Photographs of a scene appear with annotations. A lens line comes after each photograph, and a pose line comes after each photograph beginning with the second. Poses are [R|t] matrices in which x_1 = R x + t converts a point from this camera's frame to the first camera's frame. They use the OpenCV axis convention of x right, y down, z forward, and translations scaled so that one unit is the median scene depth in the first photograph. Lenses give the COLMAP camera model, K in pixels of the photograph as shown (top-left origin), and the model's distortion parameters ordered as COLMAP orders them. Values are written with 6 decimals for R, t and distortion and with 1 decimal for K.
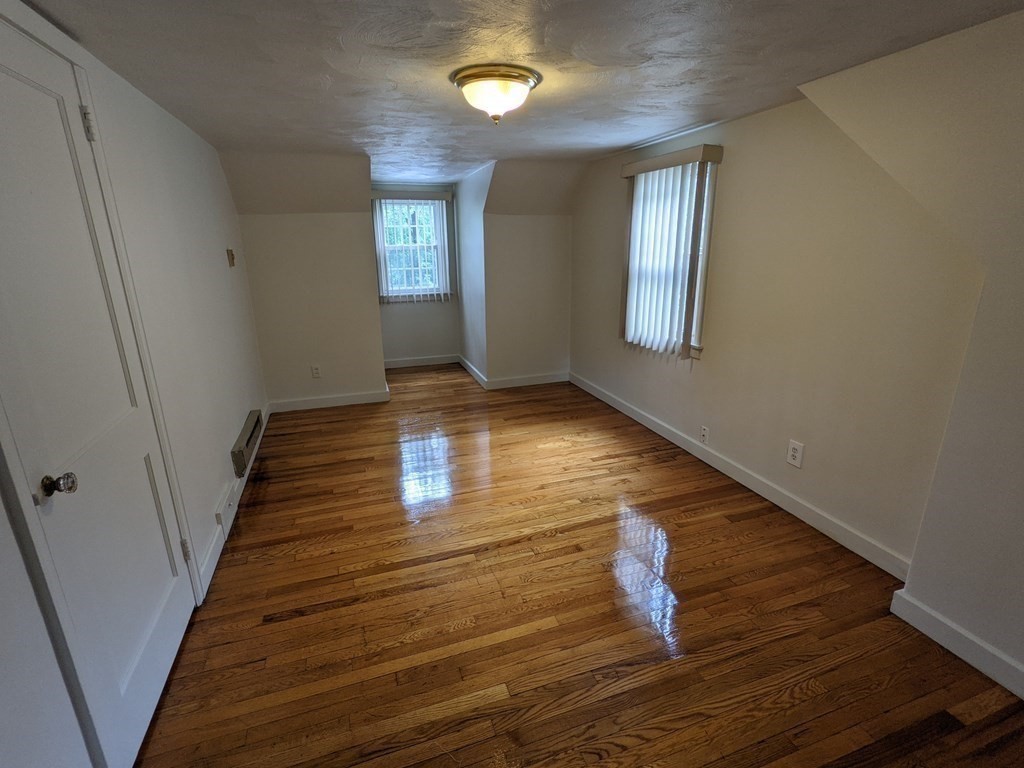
lens RADIAL K [[492.1, 0, 509.5], [0, 492.1, 382.9], [0, 0, 1]] dist [0.000675, -0.000088]
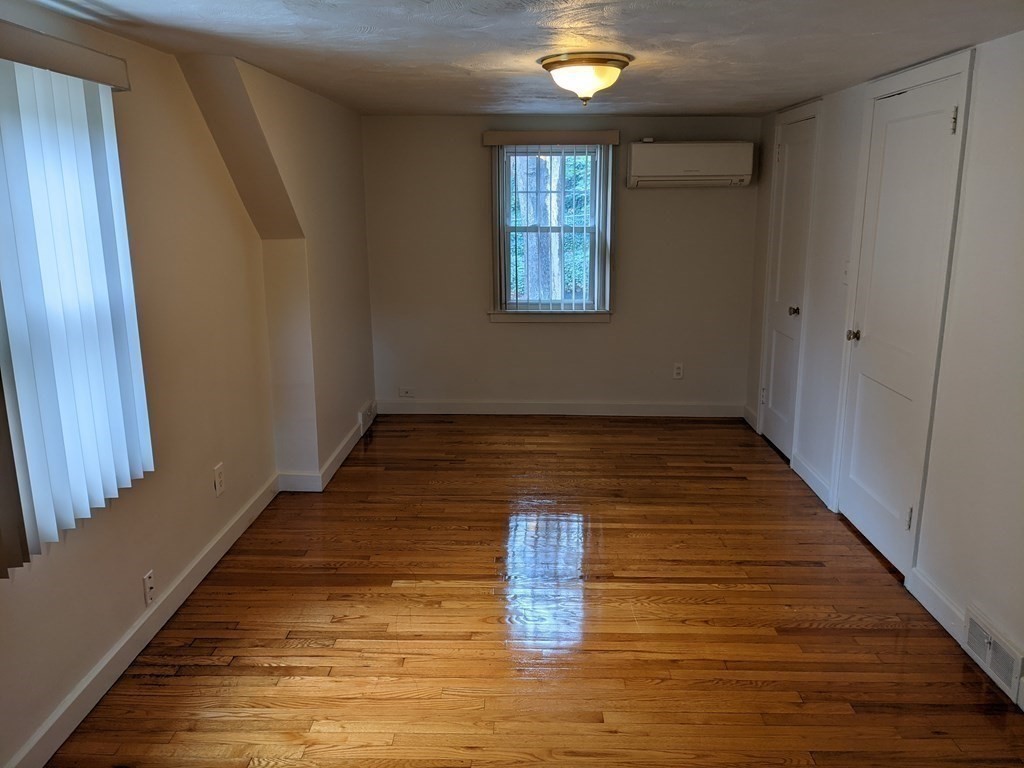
lens RADIAL K [[816.6, 0, 512.0], [0, 816.6, 384.0], [0, 0, 1]] dist [0.048267, -0.001847]
pose [[-0.938394, -0.065319, 0.339338, -0.338485], [0.110786, 0.873278, 0.474460, -0.596001], [-0.327328, 0.482824, -0.812242, 1.886464]]
